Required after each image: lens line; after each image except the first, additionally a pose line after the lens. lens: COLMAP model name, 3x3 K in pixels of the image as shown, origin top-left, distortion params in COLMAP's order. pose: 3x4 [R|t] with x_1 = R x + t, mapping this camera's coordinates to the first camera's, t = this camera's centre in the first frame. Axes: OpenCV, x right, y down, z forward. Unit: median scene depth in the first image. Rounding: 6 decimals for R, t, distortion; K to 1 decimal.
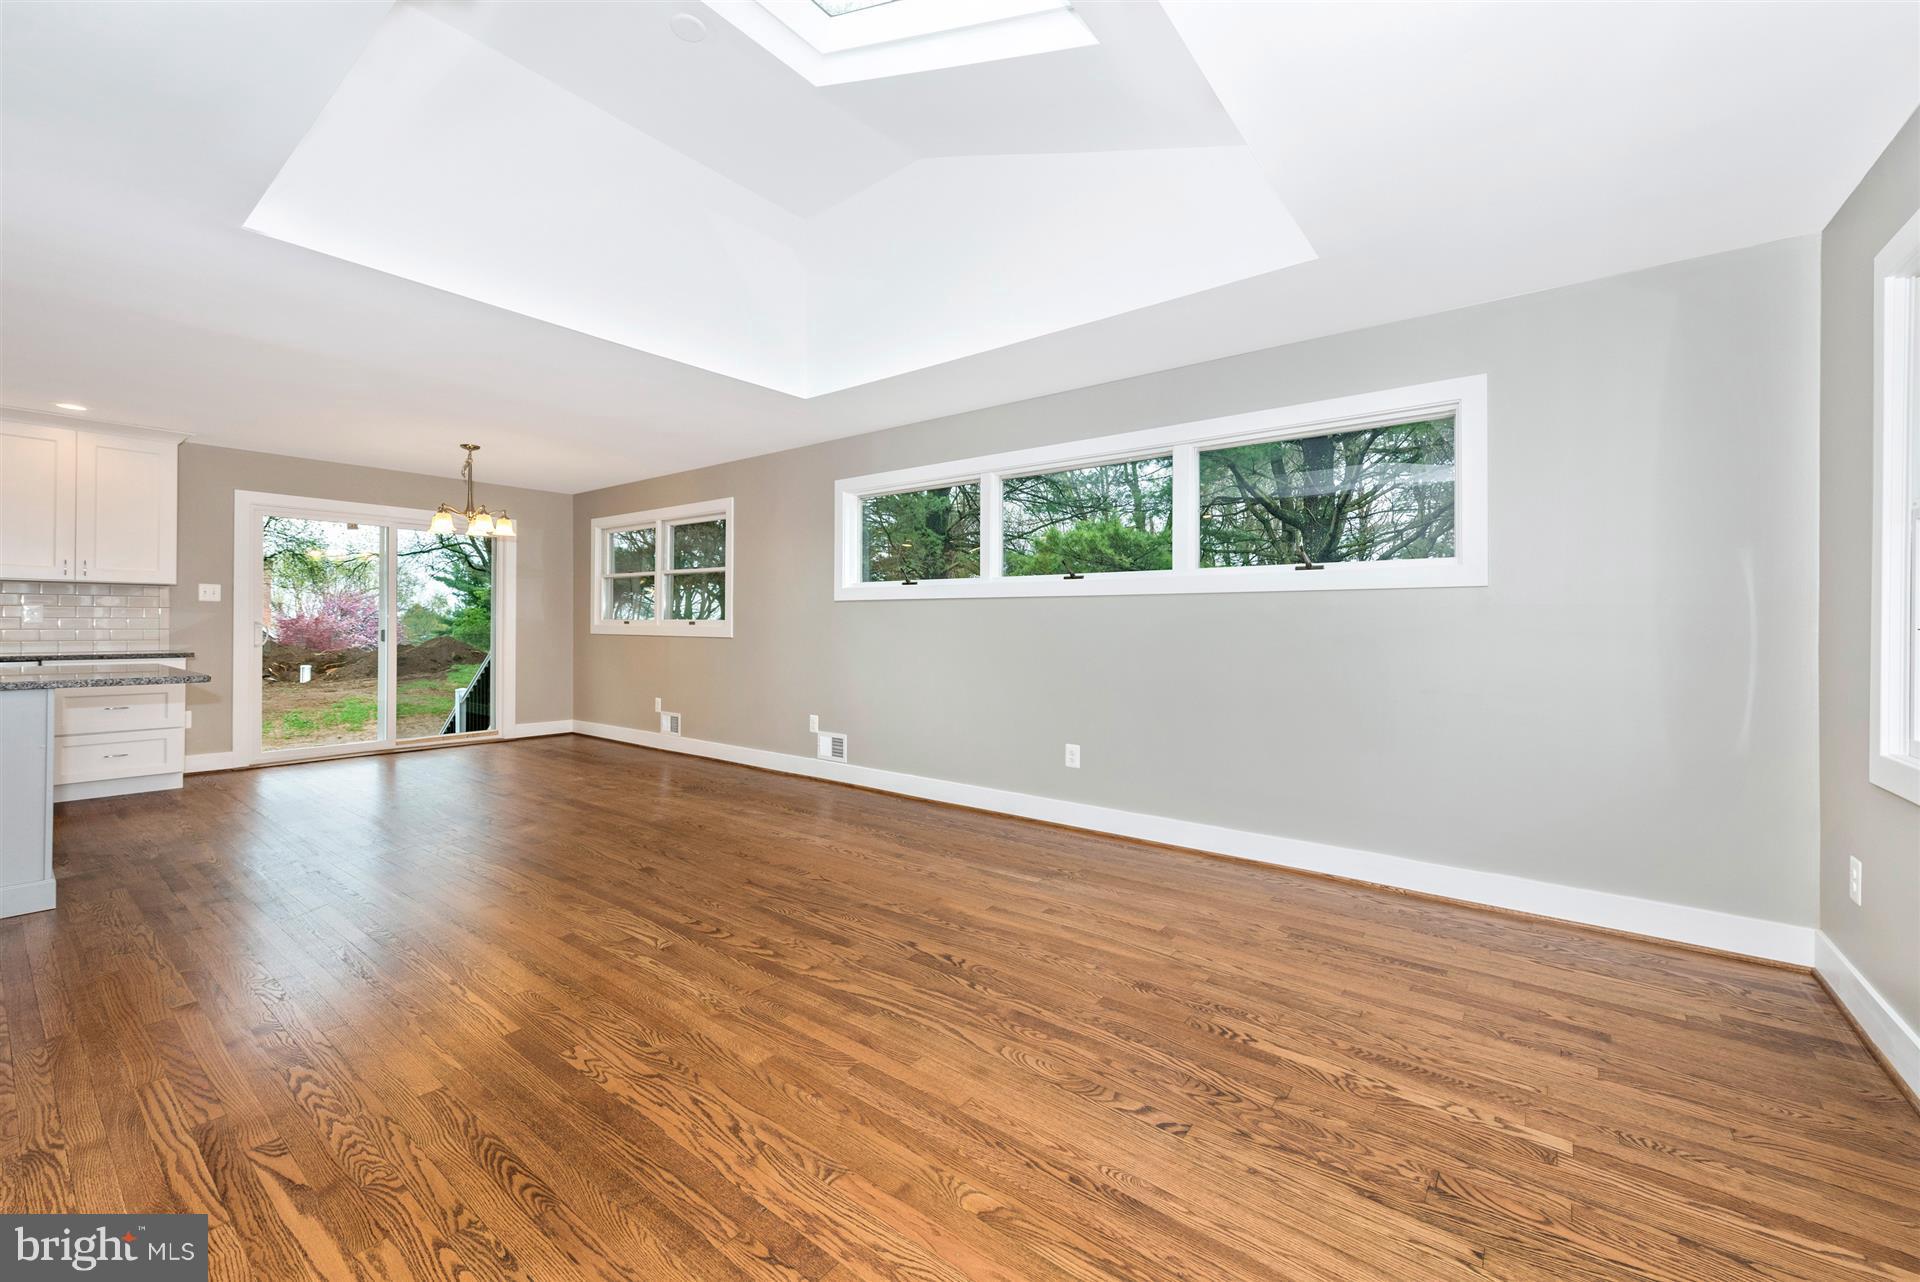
lens RADIAL K [[760.4, 0, 971.2], [0, 760.4, 624.7], [0, 0, 1]] dist [0.012332, -0.002864]
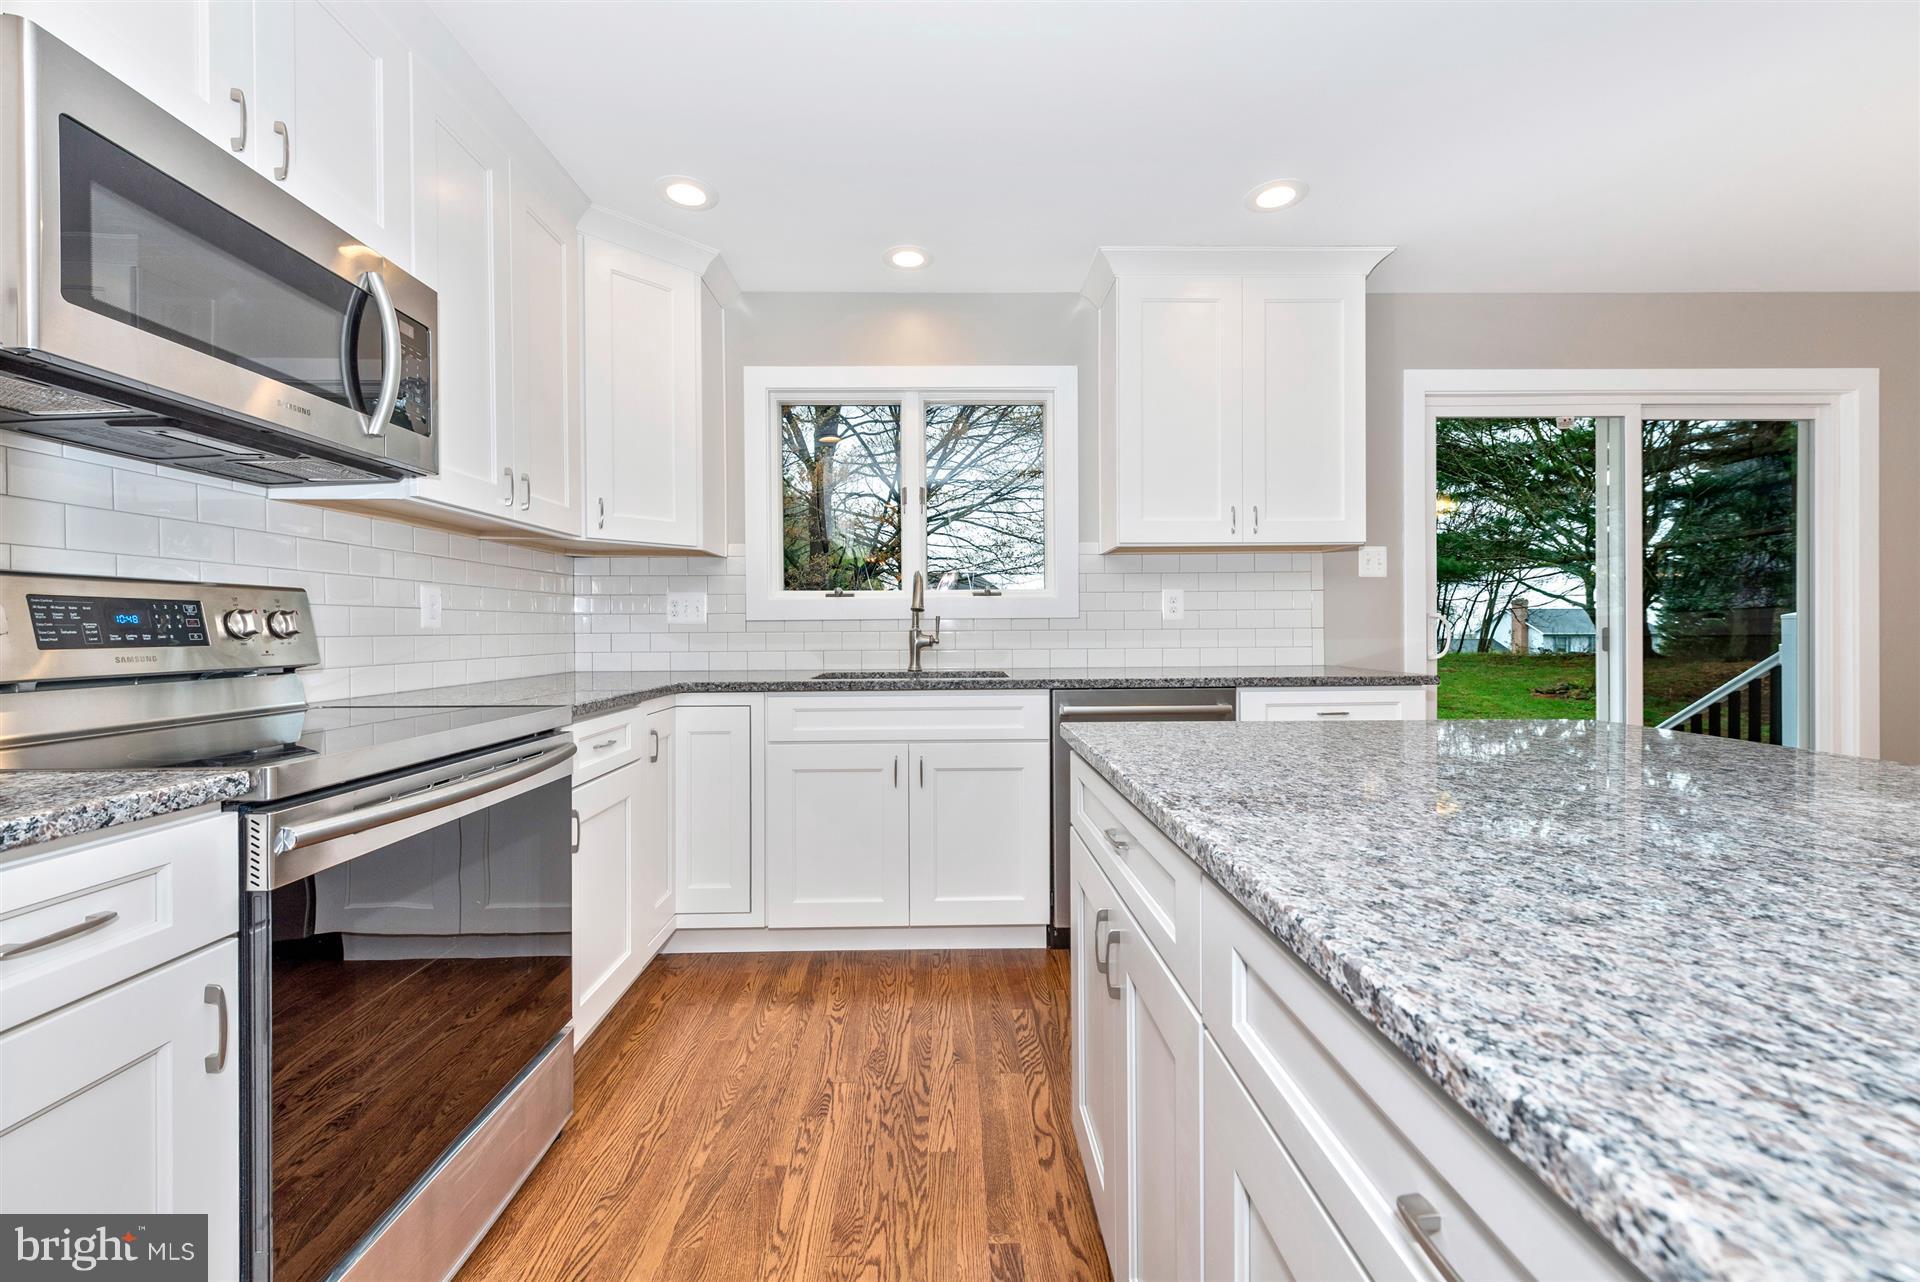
lens RADIAL K [[760.4, 0, 944.9], [0, 760.4, 628.2], [0, 0, 1]] dist [0.012332, -0.002864]
pose [[0.614884, -0.010229, -0.788551, -1.272830], [0.012266, 0.999919, -0.003406, 0.006959], [0.788522, -0.007579, 0.614960, 0.714993]]
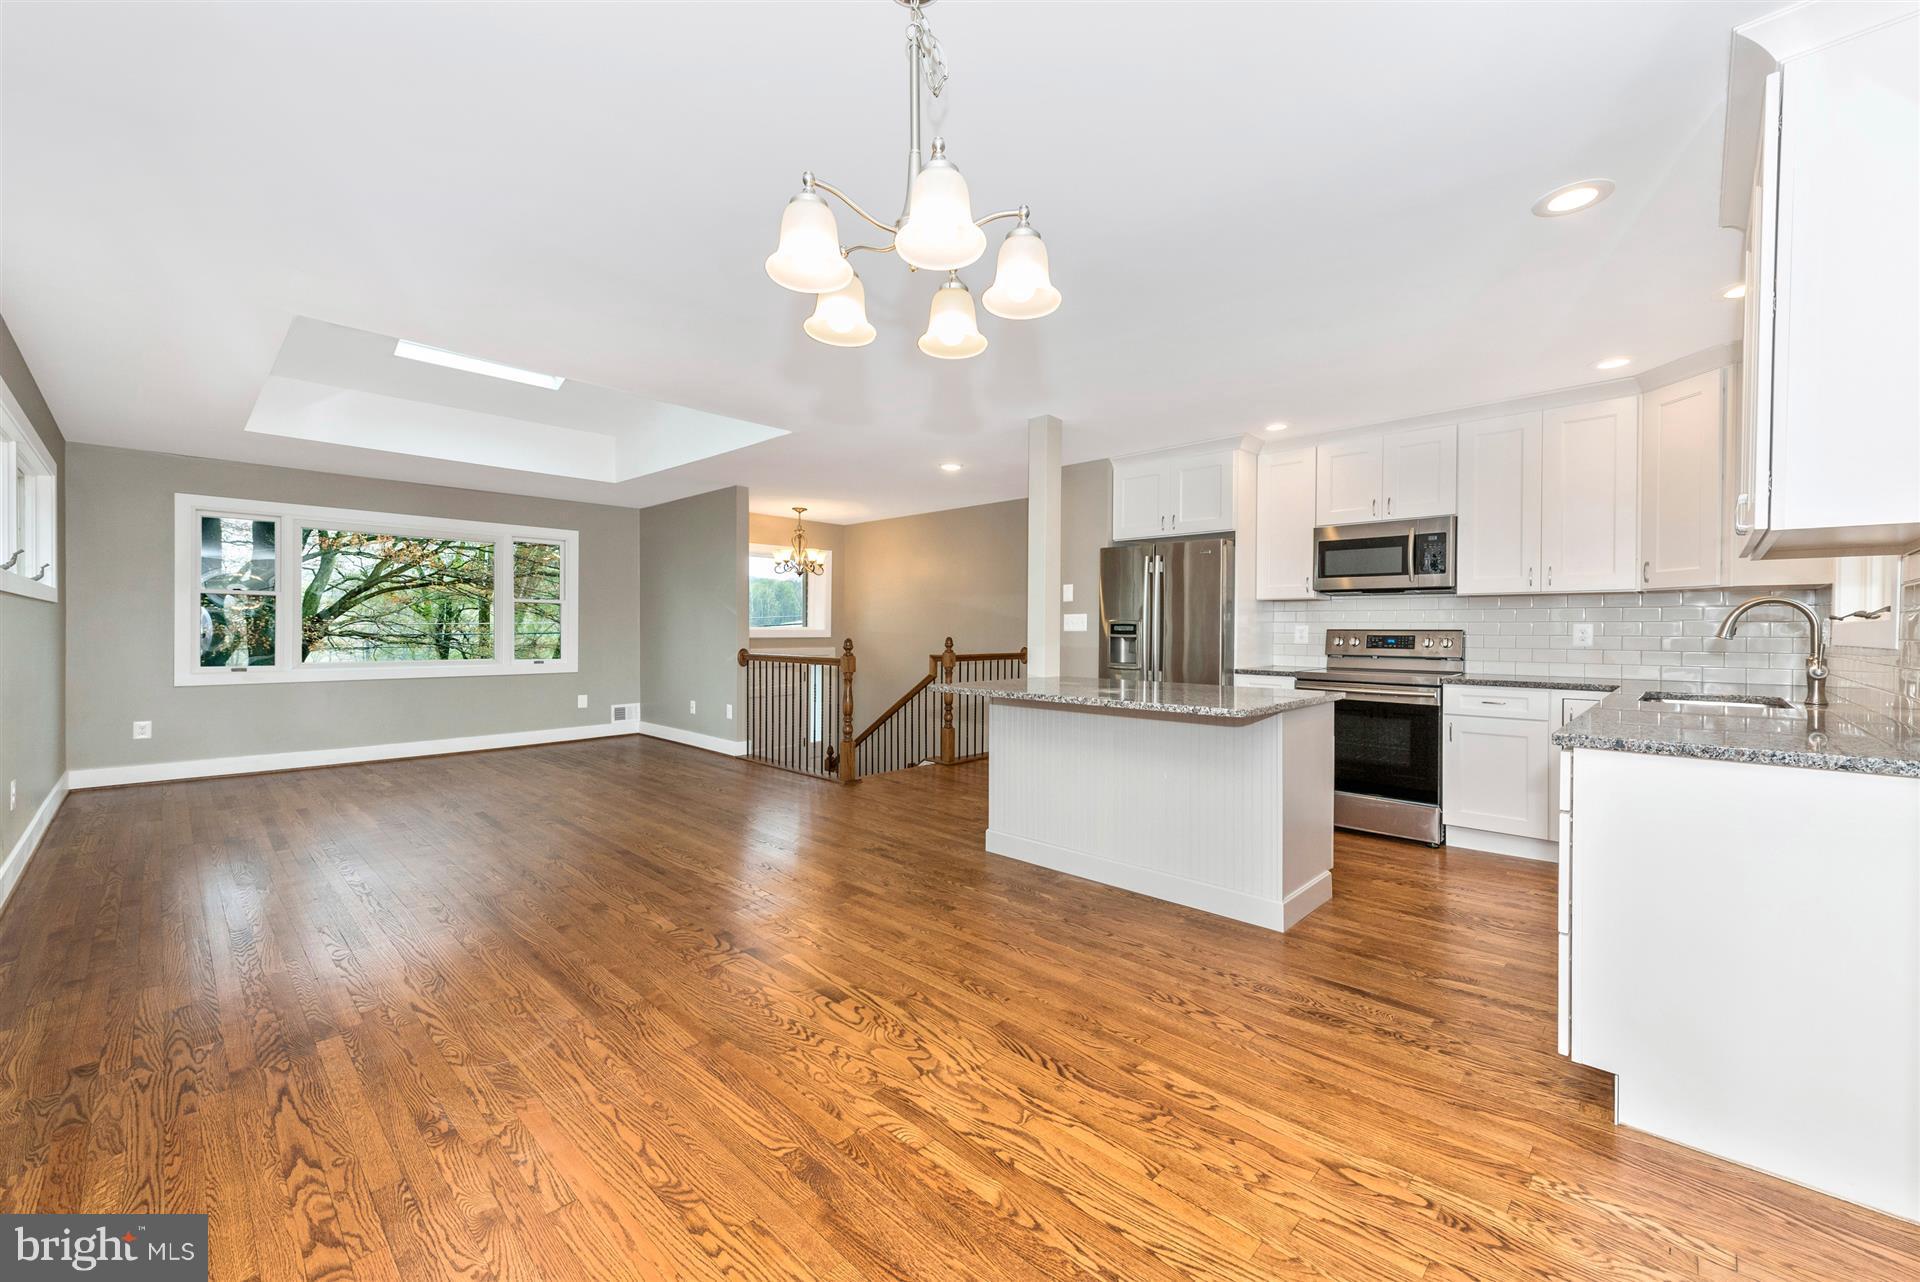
lens RADIAL K [[760.4, 0, 971.9], [0, 760.4, 613.3], [0, 0, 1]] dist [0.012332, -0.002864]
pose [[-0.994671, -0.009721, 0.102636, -1.181904], [-0.012086, 0.999675, -0.022449, -0.014215], [-0.102385, -0.023570, -0.994466, 2.124207]]
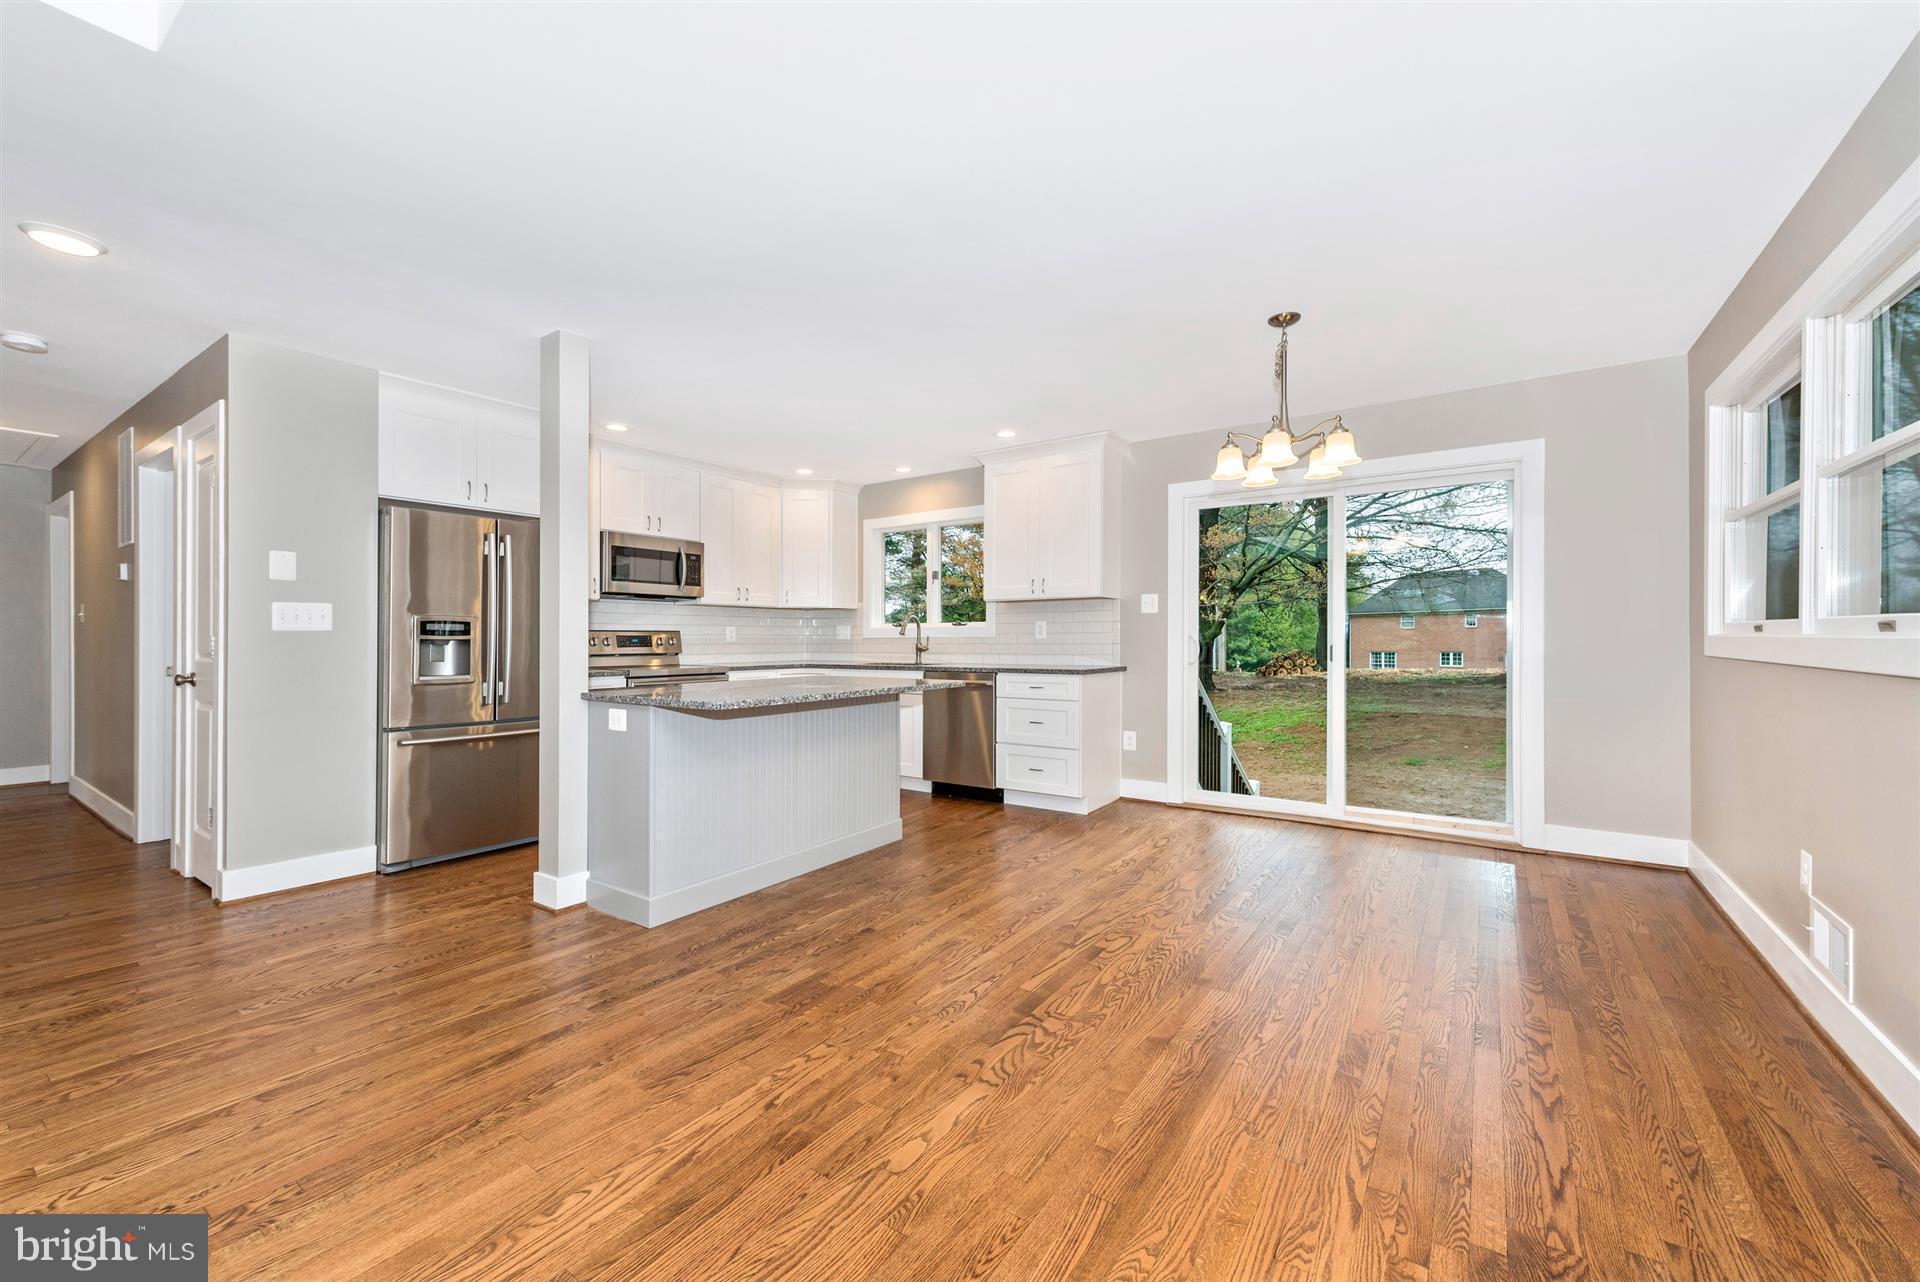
lens RADIAL K [[760.4, 0, 953.9], [0, 760.4, 641.1], [0, 0, 1]] dist [0.012332, -0.002864]
pose [[0.046245, -0.003121, -0.998925, -0.184472], [0.006371, 0.999976, -0.002830, 0.005952], [0.998910, -0.006233, 0.046263, 1.228881]]
